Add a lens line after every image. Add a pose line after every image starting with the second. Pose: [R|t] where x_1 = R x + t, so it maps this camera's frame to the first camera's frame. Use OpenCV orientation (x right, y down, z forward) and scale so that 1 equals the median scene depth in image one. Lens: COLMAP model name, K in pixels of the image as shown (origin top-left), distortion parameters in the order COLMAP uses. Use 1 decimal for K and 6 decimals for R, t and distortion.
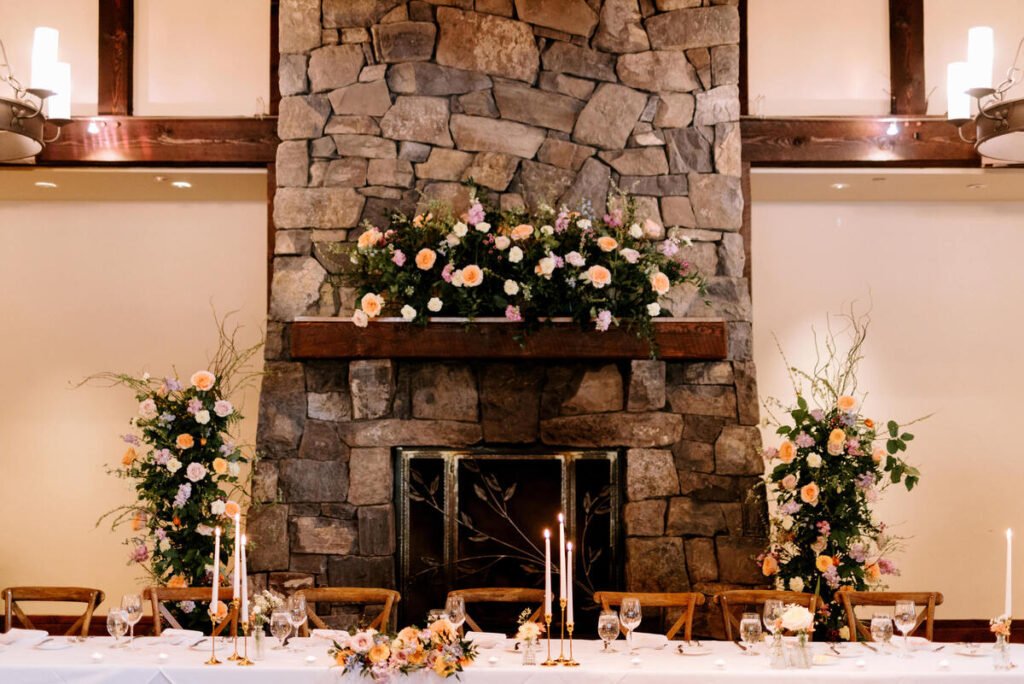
lens RADIAL K [[1362.2, 0, 512.0], [0, 1362.2, 342.0], [0, 0, 1]] dist [-0.002471, 0.015009]
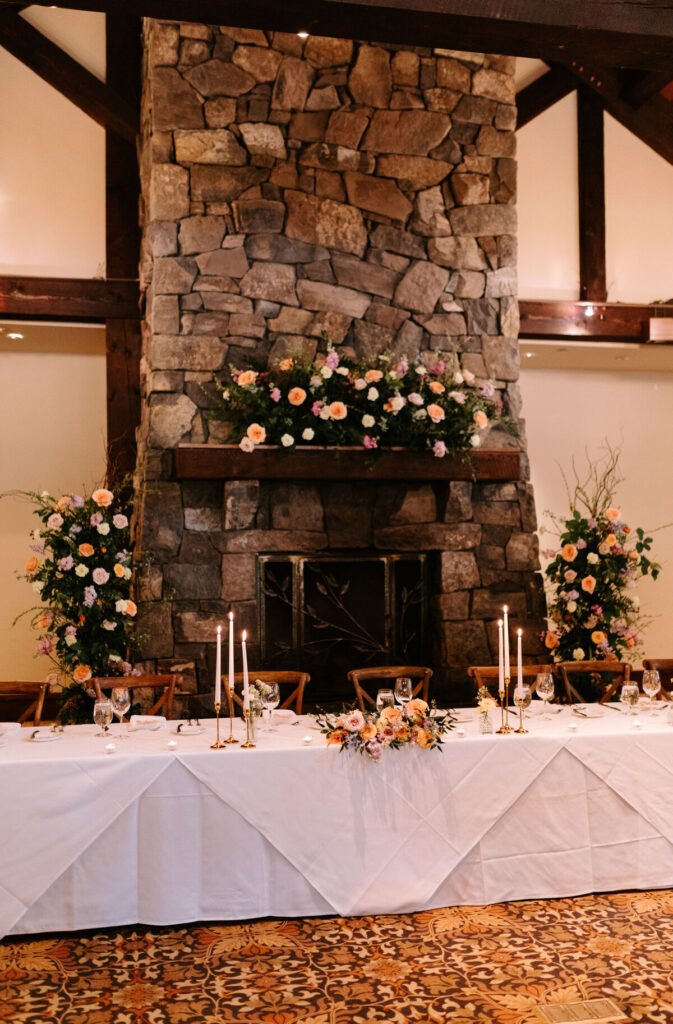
lens RADIAL K [[961.0, 0, 336.5], [0, 961.0, 512.0], [0, 0, 1]] dist [-0.004255, -0.001934]
pose [[0.976380, -0.003672, 0.216031, -0.198685], [-0.003899, 0.999393, 0.034612, 0.010937], [-0.216027, -0.034637, 0.975773, 0.149374]]
